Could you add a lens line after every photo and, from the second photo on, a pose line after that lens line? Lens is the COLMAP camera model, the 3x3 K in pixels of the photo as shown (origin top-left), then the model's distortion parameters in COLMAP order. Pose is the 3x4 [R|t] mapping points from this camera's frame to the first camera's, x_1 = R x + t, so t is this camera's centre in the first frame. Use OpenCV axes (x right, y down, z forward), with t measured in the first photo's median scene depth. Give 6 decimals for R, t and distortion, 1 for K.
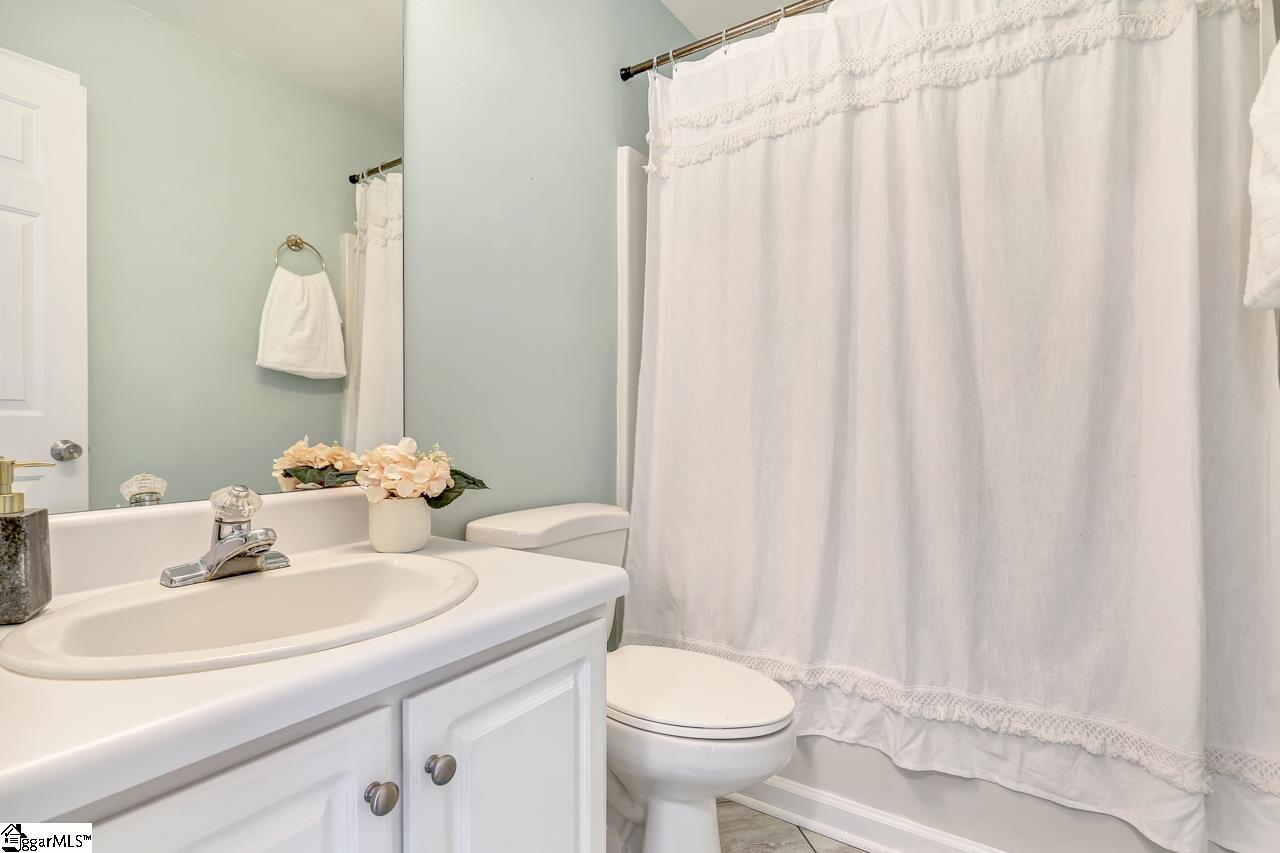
lens RADIAL K [[636.0, 0, 633.2], [0, 636.0, 427.3], [0, 0, 1]] dist [-0.000832, -0.000172]
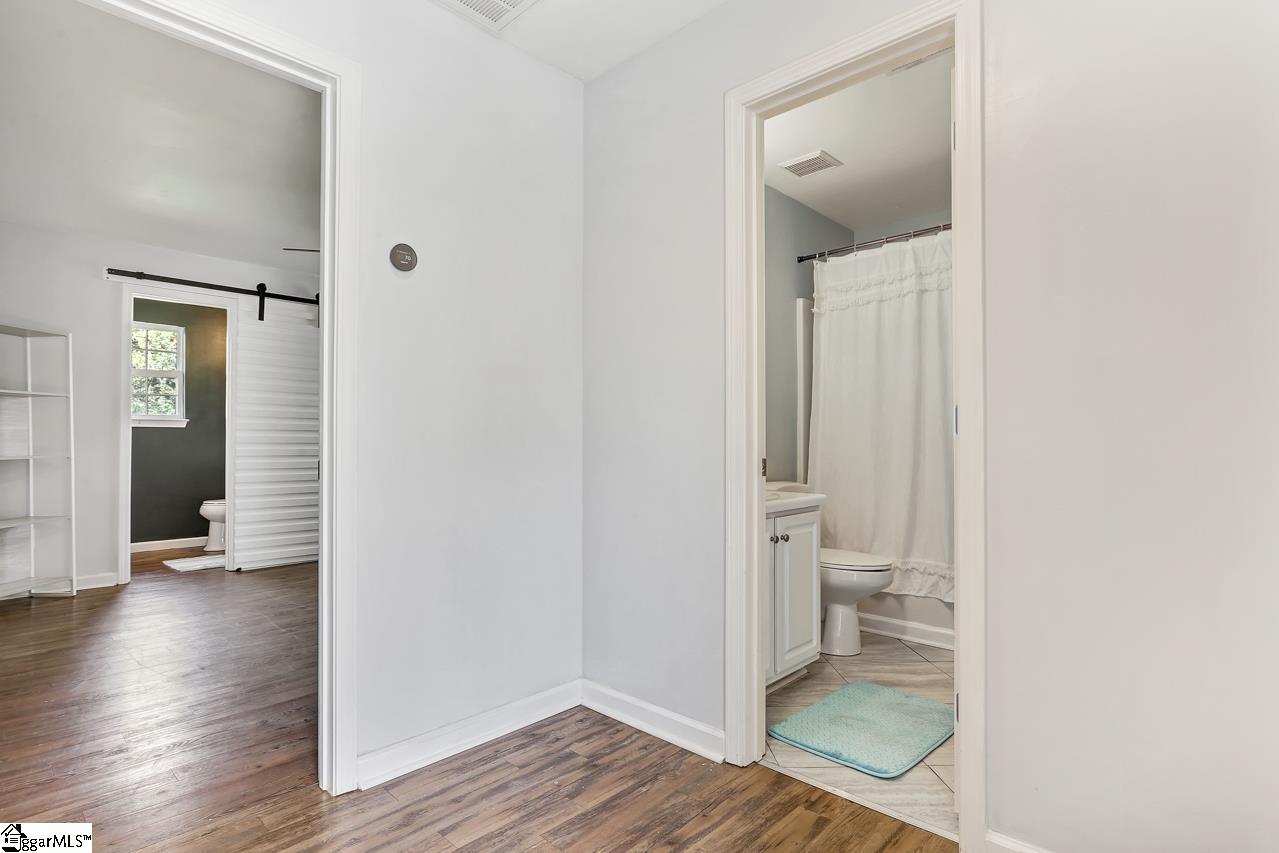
lens RADIAL K [[648.1, 0, 622.5], [0, 648.1, 421.3], [0, 0, 1]] dist [-0.000312, -0.000087]
pose [[0.985132, -0.002246, -0.171787, -0.252485], [-0.003392, 0.999465, -0.032523, -0.002275], [0.171768, 0.032622, 0.984597, -1.228821]]
